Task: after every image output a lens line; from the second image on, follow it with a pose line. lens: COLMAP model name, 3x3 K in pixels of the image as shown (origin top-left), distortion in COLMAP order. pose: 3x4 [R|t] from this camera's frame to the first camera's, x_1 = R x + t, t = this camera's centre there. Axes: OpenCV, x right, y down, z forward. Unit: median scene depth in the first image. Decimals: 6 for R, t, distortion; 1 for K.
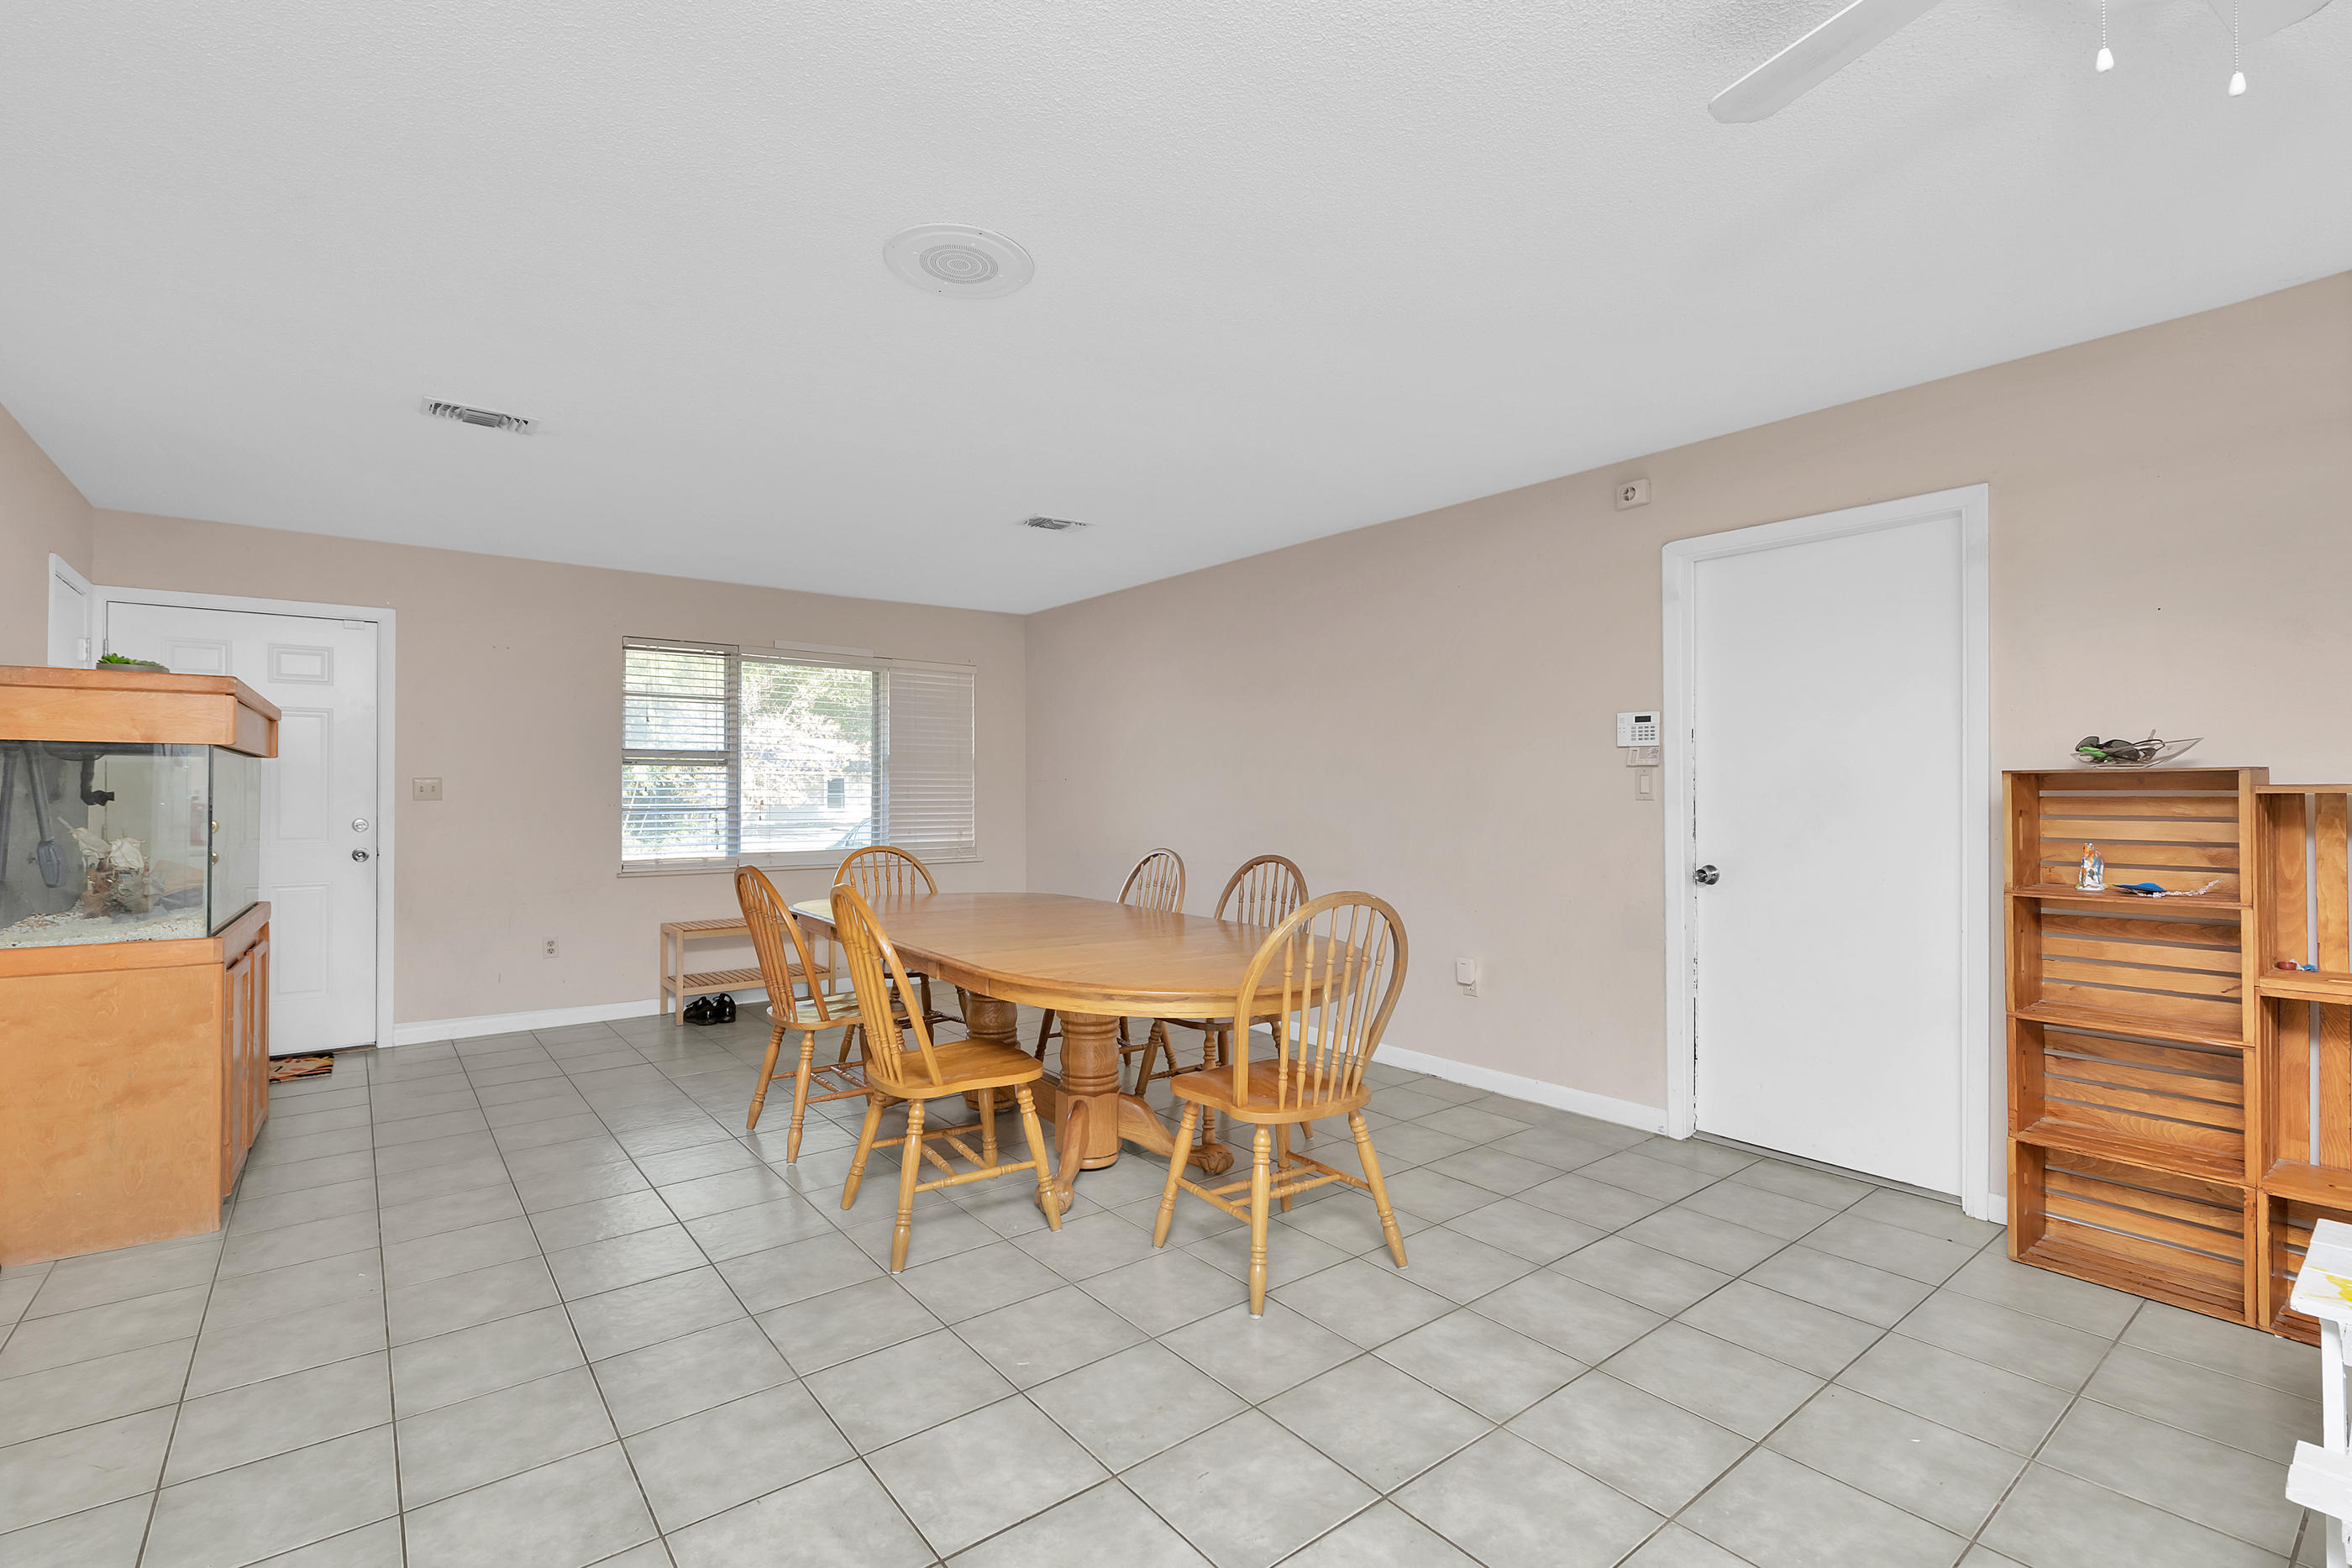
lens RADIAL K [[1034.6, 0, 1182.1], [0, 1034.6, 786.1], [0, 0, 1]] dist [-0.000568, -0.002357]
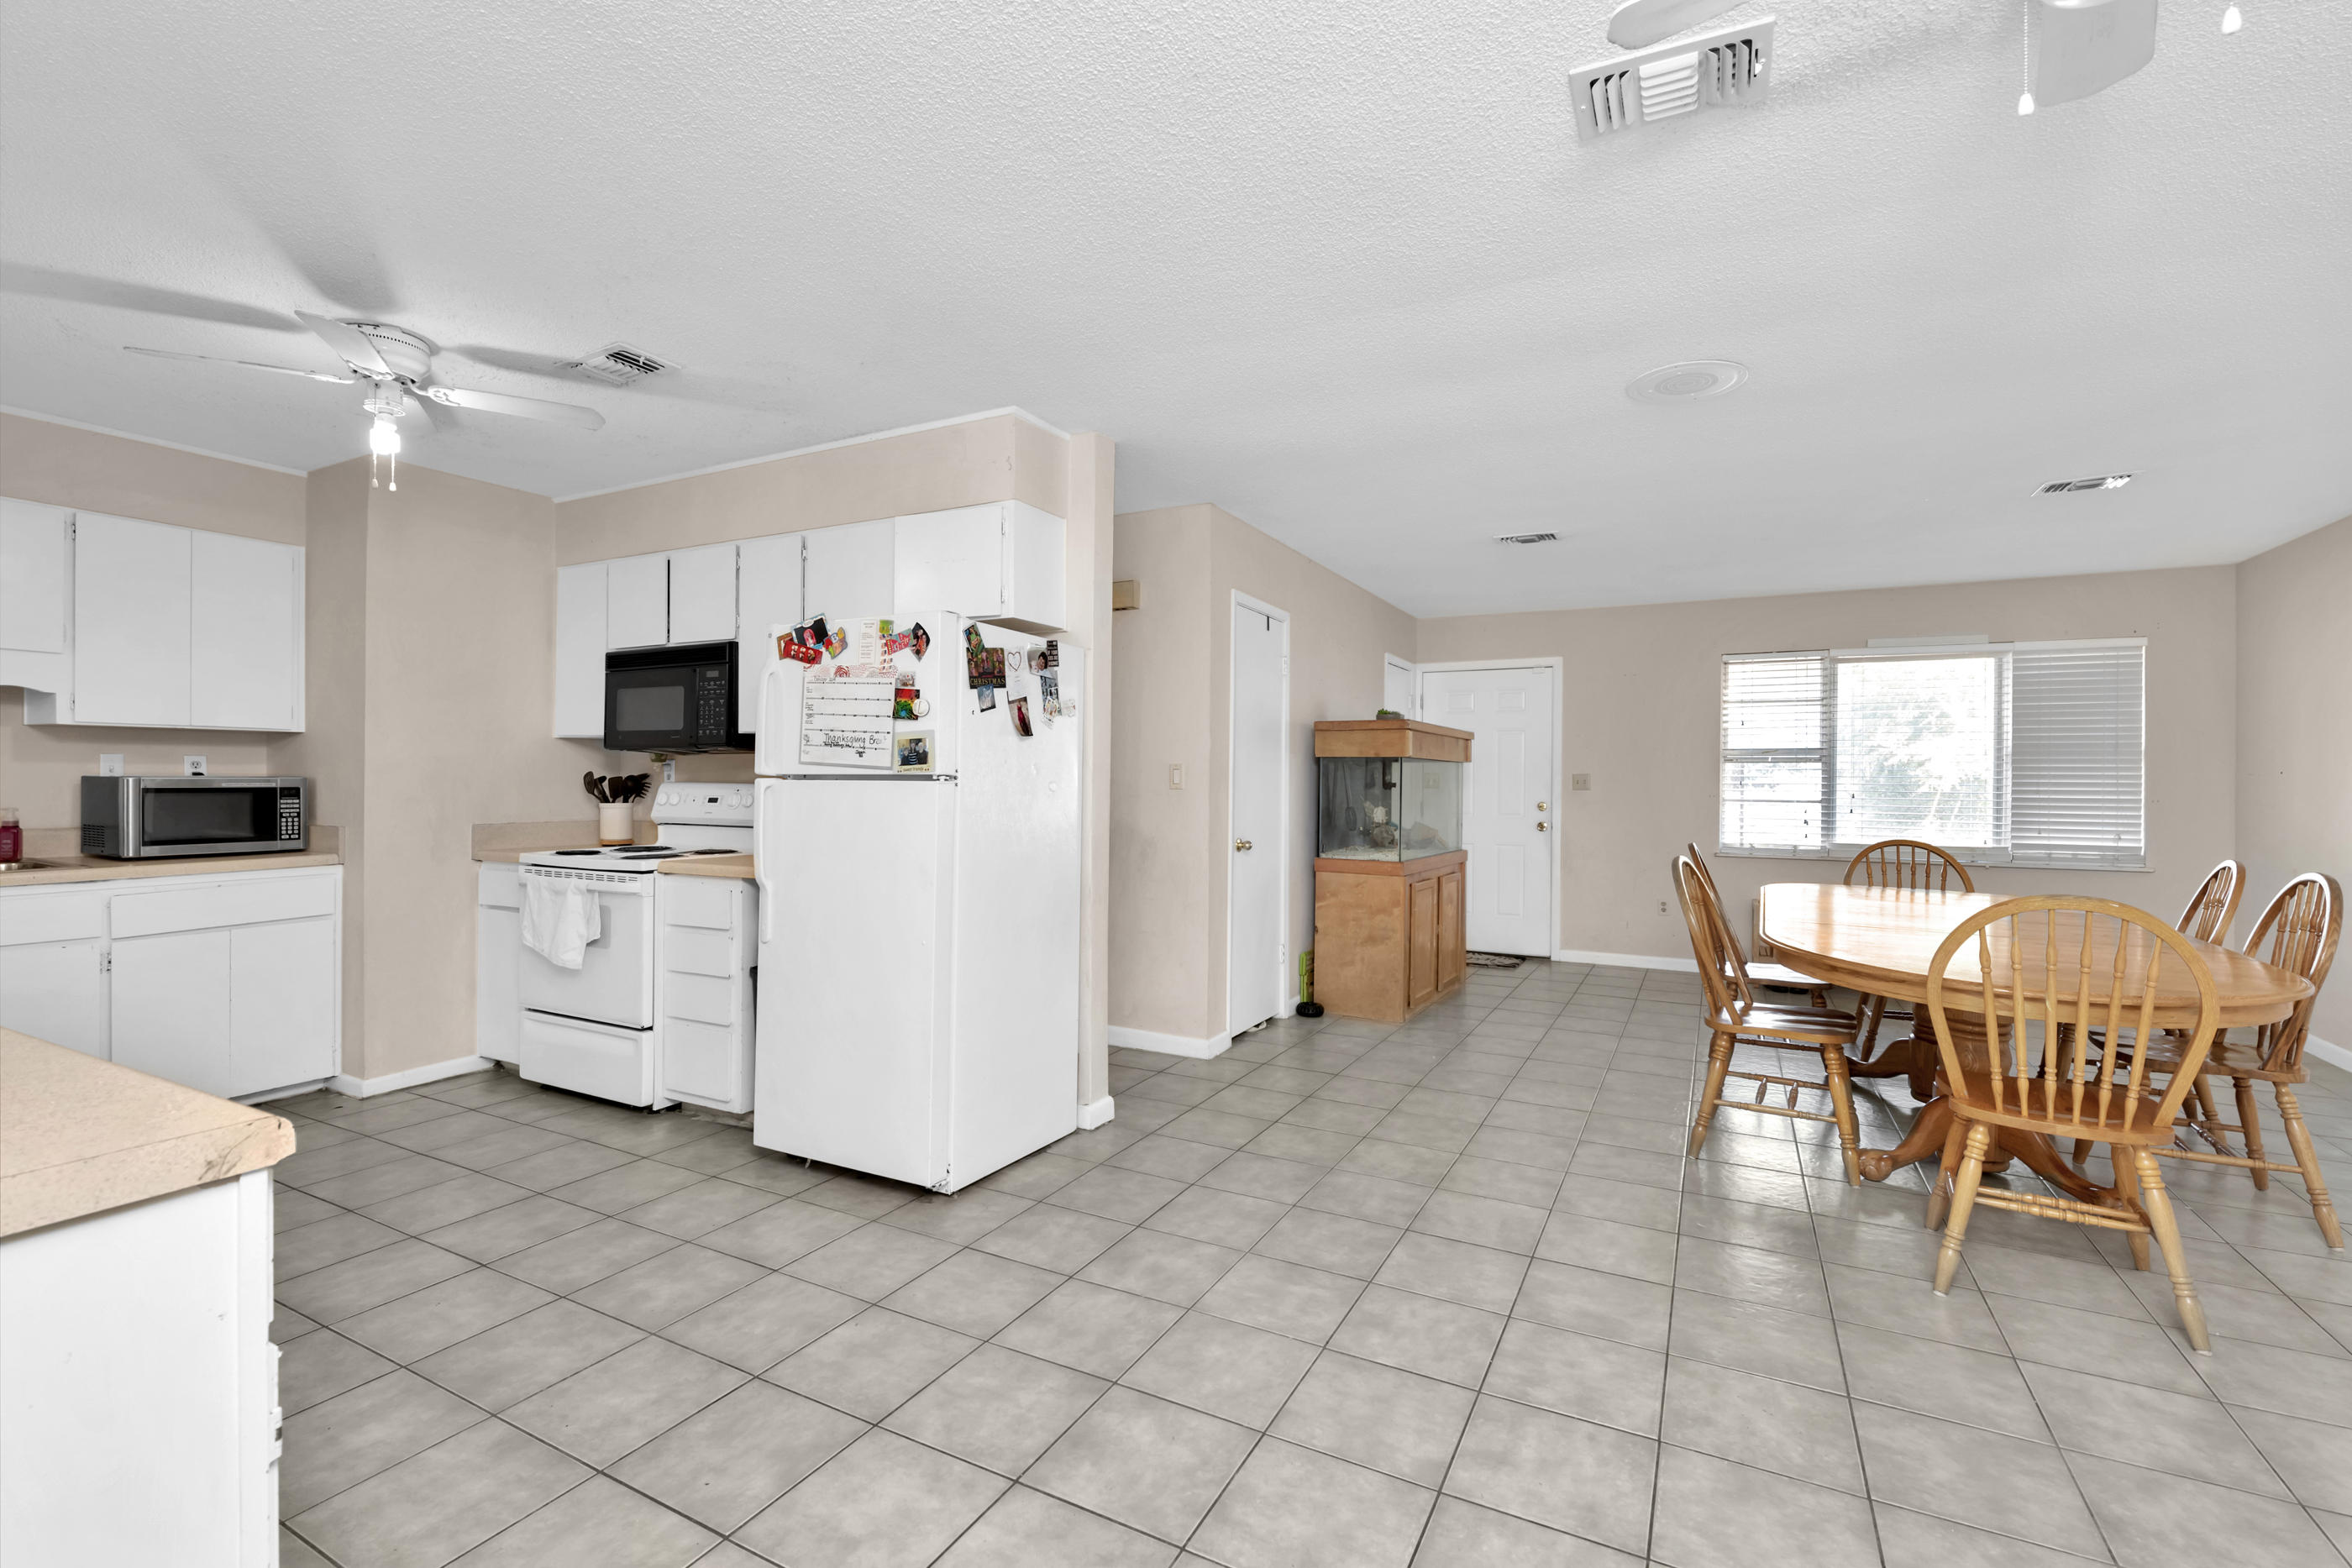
lens RADIAL K [[1034.6, 0, 1180.2], [0, 1034.6, 780.3], [0, 0, 1]] dist [-0.000568, -0.002357]
pose [[0.397963, 0.002852, -0.917397, 0.579284], [-0.002755, 0.999994, 0.001914, -0.000863], [0.917397, 0.001765, 0.397968, -0.088679]]
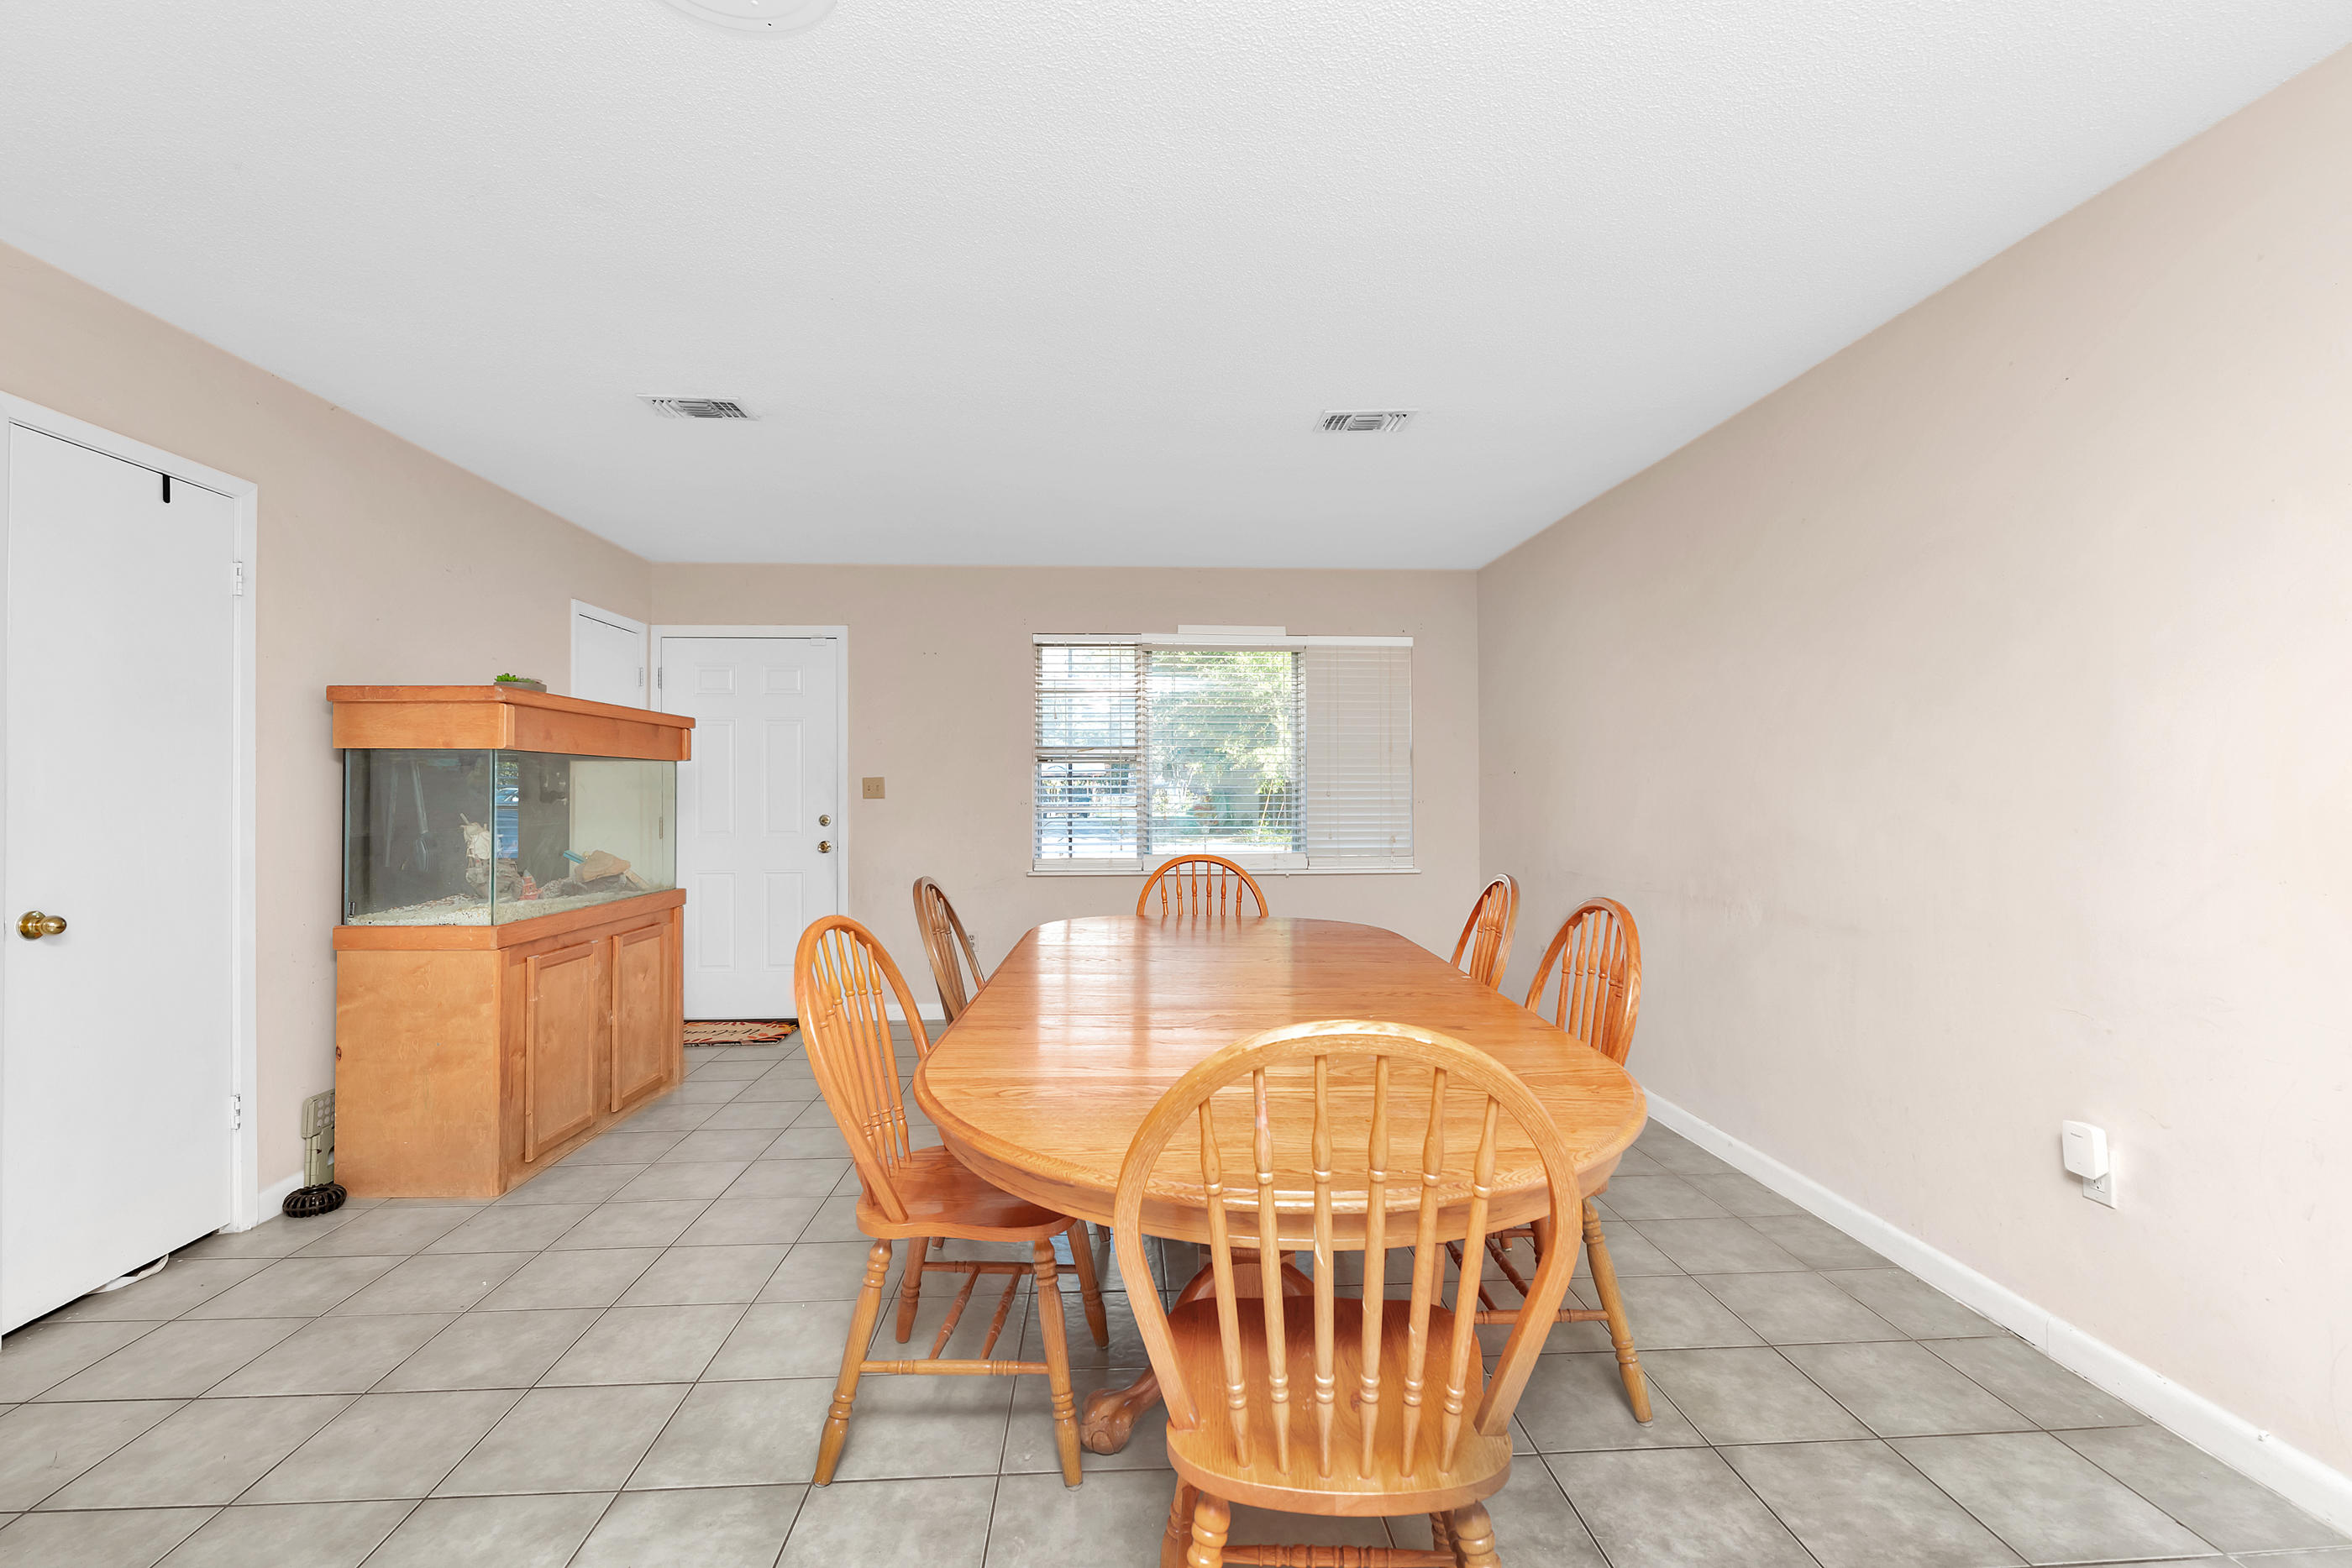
lens RADIAL K [[1034.6, 0, 1205.8], [0, 1034.6, 783.9], [0, 0, 1]] dist [-0.000568, -0.002357]
pose [[0.828178, -0.005529, -0.560438, 0.292663], [0.006280, 0.999980, -0.000585, 0.002569], [0.560430, -0.003035, 0.828196, 0.510651]]
